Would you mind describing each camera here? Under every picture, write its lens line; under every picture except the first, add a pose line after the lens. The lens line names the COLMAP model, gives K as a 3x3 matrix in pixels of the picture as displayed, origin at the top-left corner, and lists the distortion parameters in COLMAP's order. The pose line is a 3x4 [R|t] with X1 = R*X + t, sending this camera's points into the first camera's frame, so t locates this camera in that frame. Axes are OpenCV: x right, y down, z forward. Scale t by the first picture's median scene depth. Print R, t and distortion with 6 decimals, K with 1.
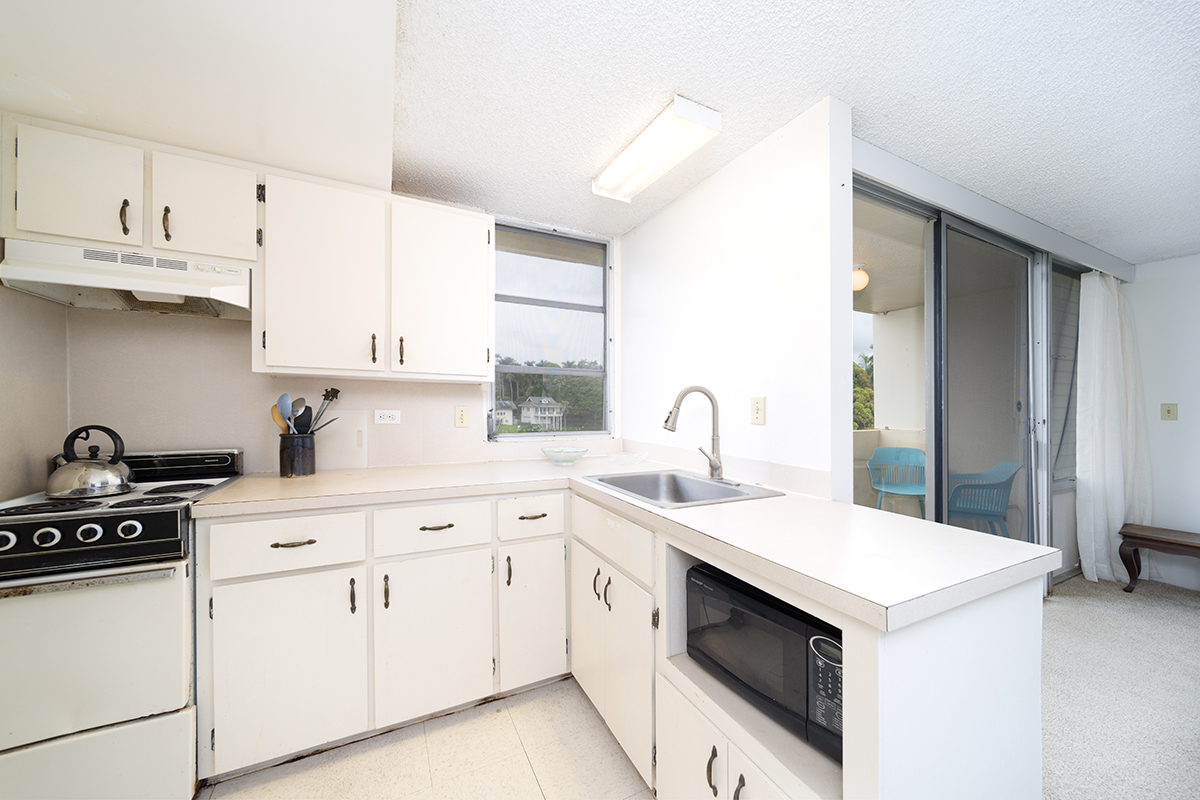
lens RADIAL K [[424.5, 0, 603.5], [0, 424.5, 395.3], [0, 0, 1]] dist [0.000096, -0.000247]
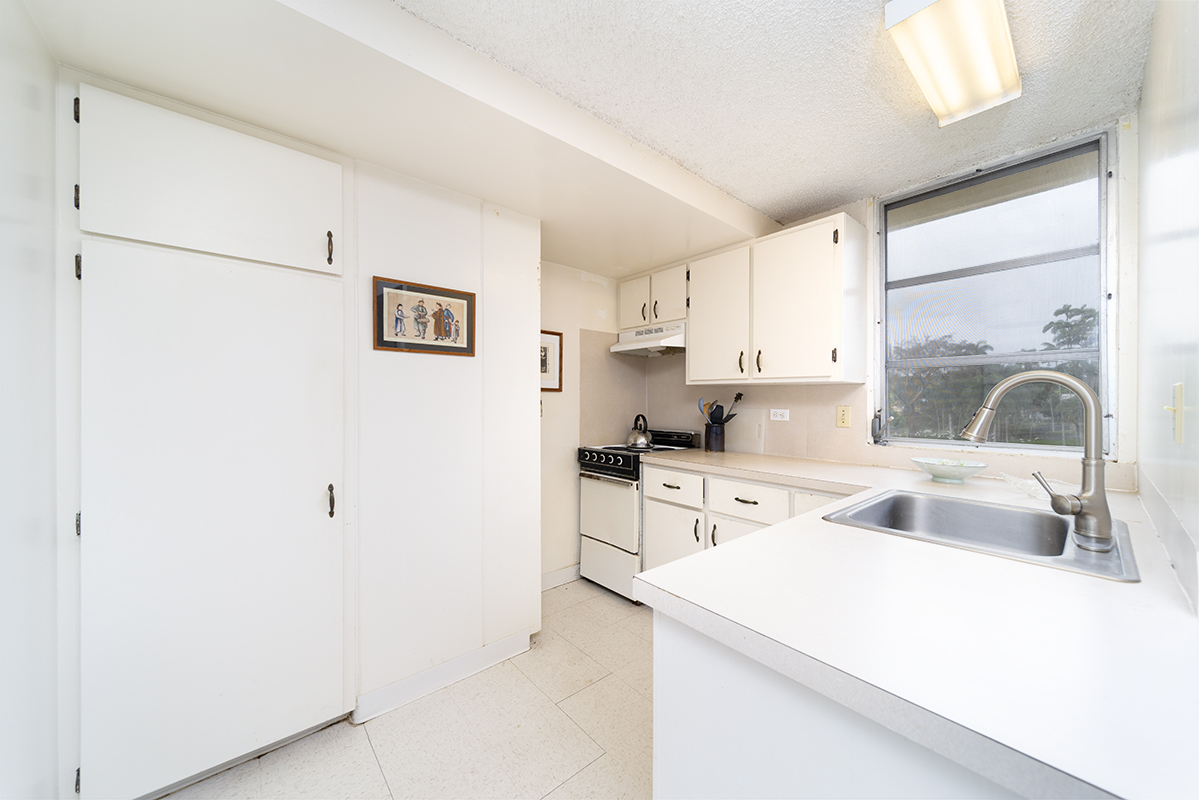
lens RADIAL K [[424.5, 0, 606.3], [0, 424.5, 403.0], [0, 0, 1]] dist [0.000096, -0.000247]
pose [[0.244470, -0.007031, -0.969631, 0.720744], [0.017346, 0.999845, -0.002877, 0.015696], [0.969502, -0.016116, 0.244554, 0.291789]]
